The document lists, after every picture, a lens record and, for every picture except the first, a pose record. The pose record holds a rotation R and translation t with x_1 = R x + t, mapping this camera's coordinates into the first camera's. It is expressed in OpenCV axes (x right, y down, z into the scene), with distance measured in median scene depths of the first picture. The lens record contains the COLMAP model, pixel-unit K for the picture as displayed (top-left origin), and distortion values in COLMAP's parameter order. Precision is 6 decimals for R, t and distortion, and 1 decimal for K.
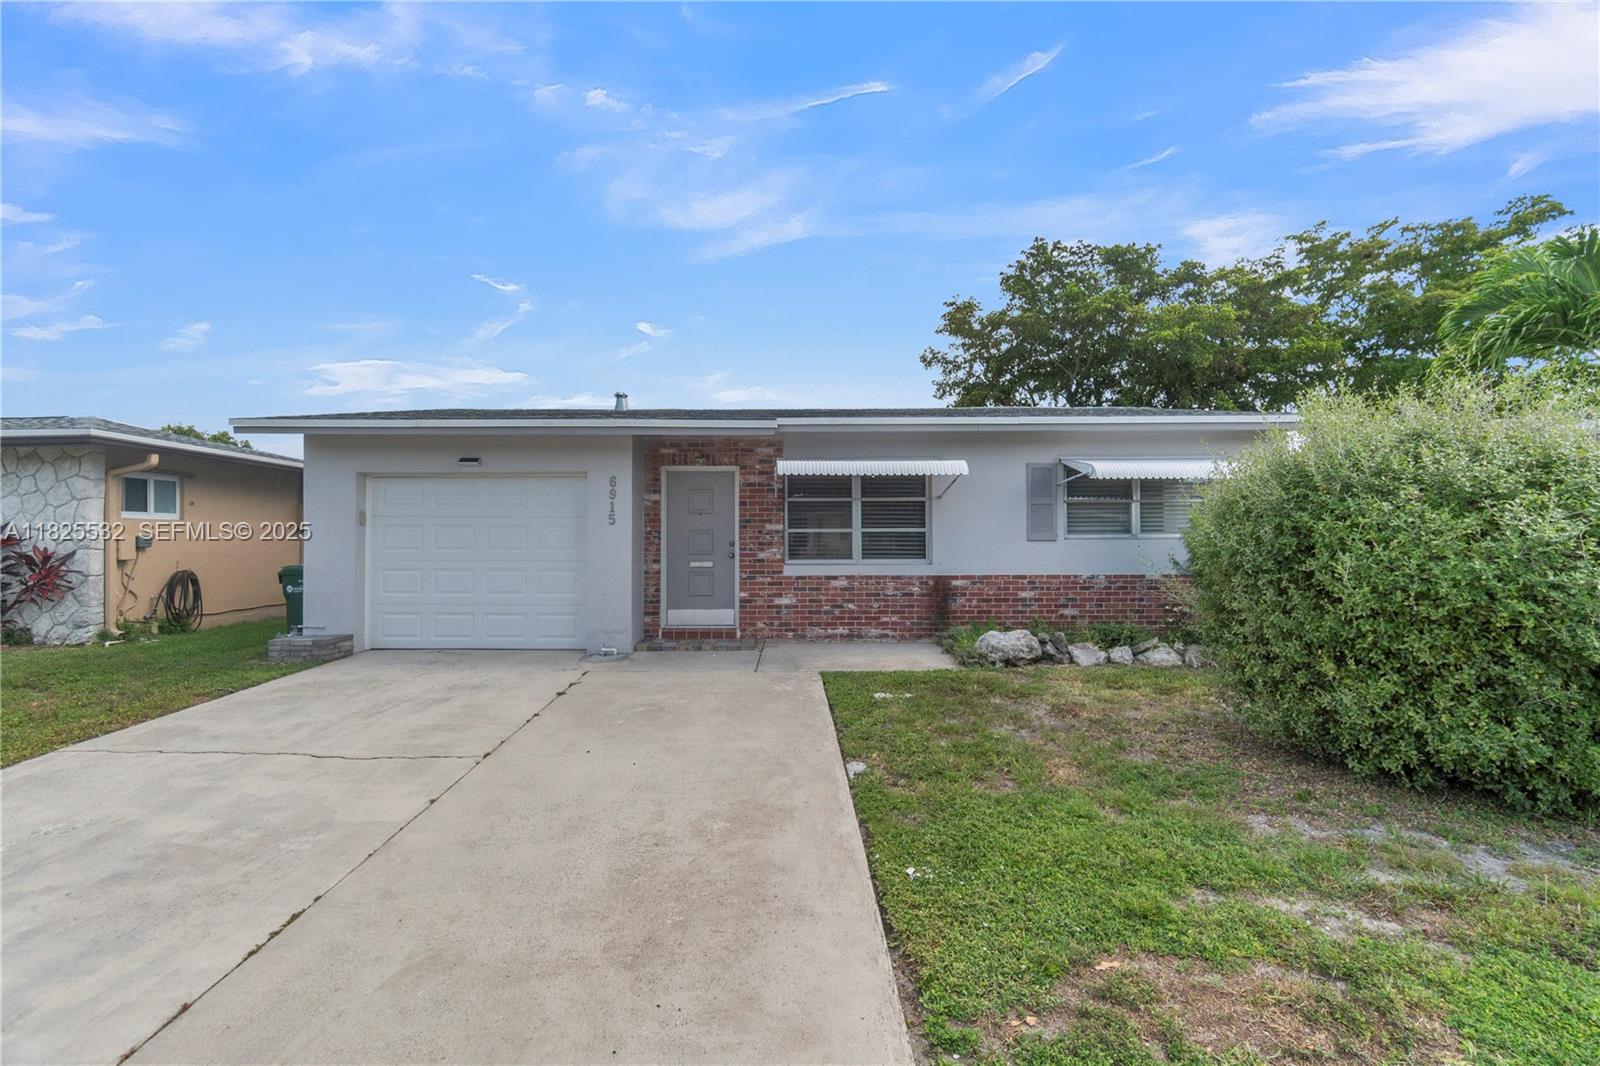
lens RADIAL K [[693.5, 0, 780.2], [0, 693.5, 527.1], [0, 0, 1]] dist [0.000118, -0.000004]
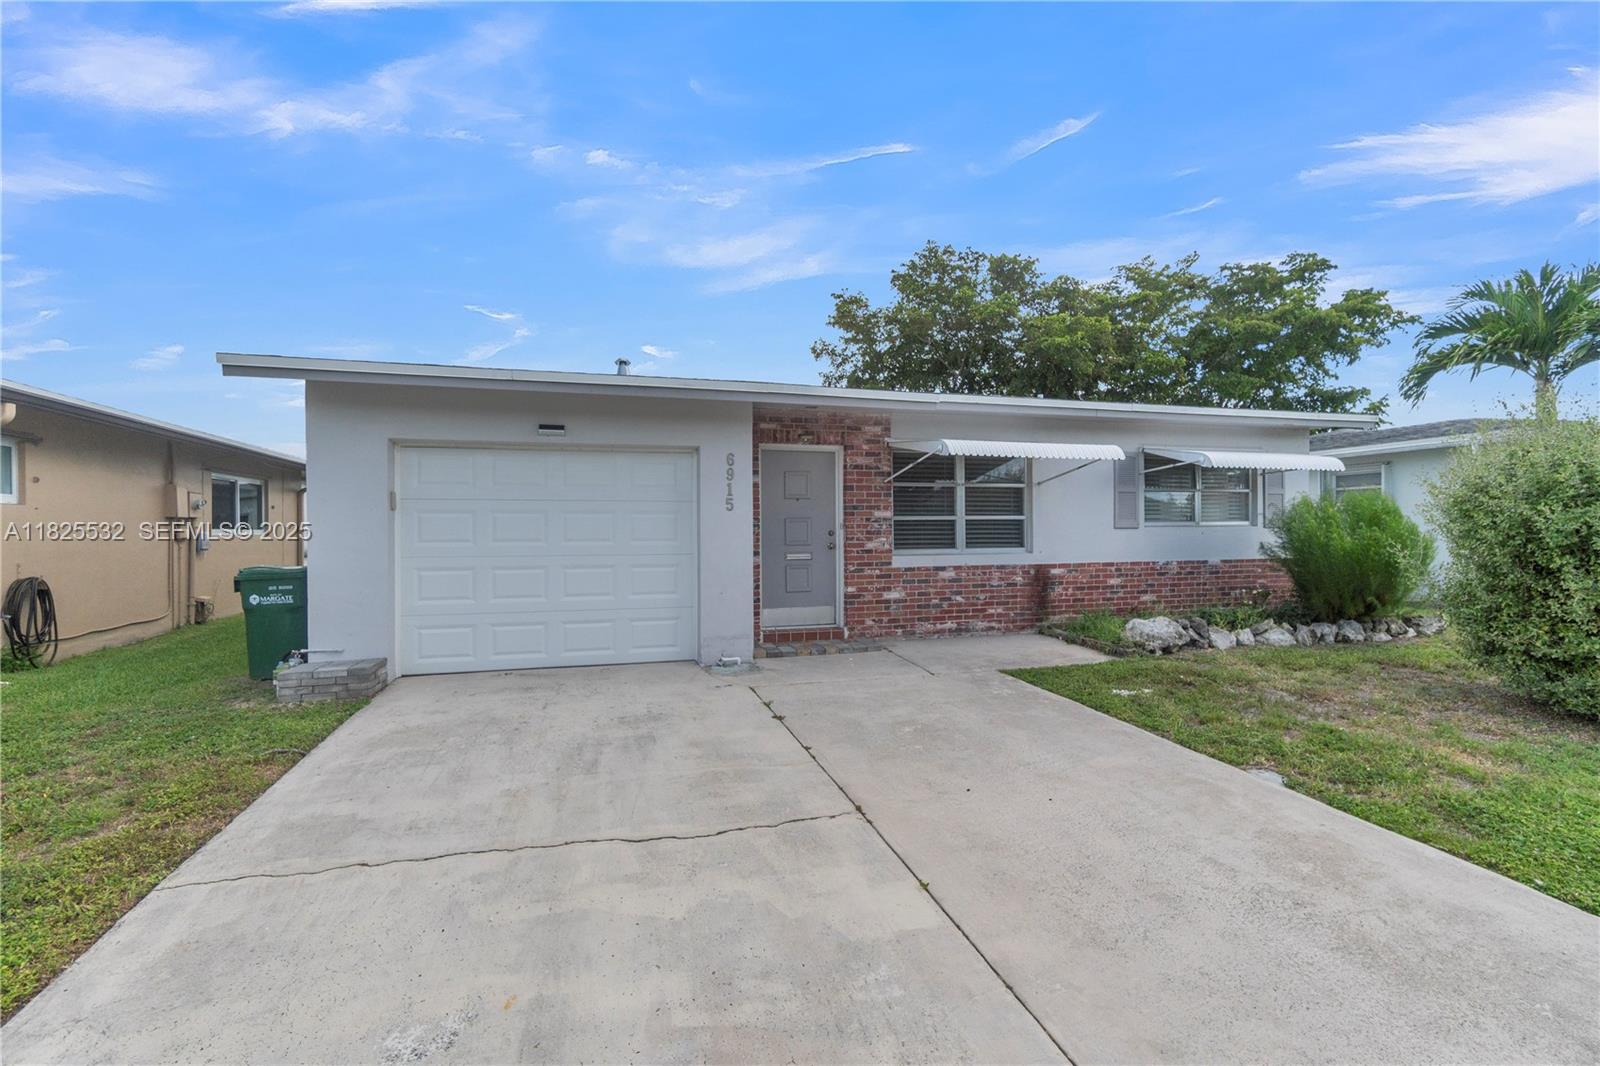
lens RADIAL K [[693.5, 0, 780.2], [0, 693.5, 527.1], [0, 0, 1]] dist [0.000118, -0.000004]
pose [[0.959887, -0.002679, 0.280374, -0.393476], [-0.000410, 0.999940, 0.010959, 0.006928], [-0.280387, -0.010634, 0.959828, 0.165976]]
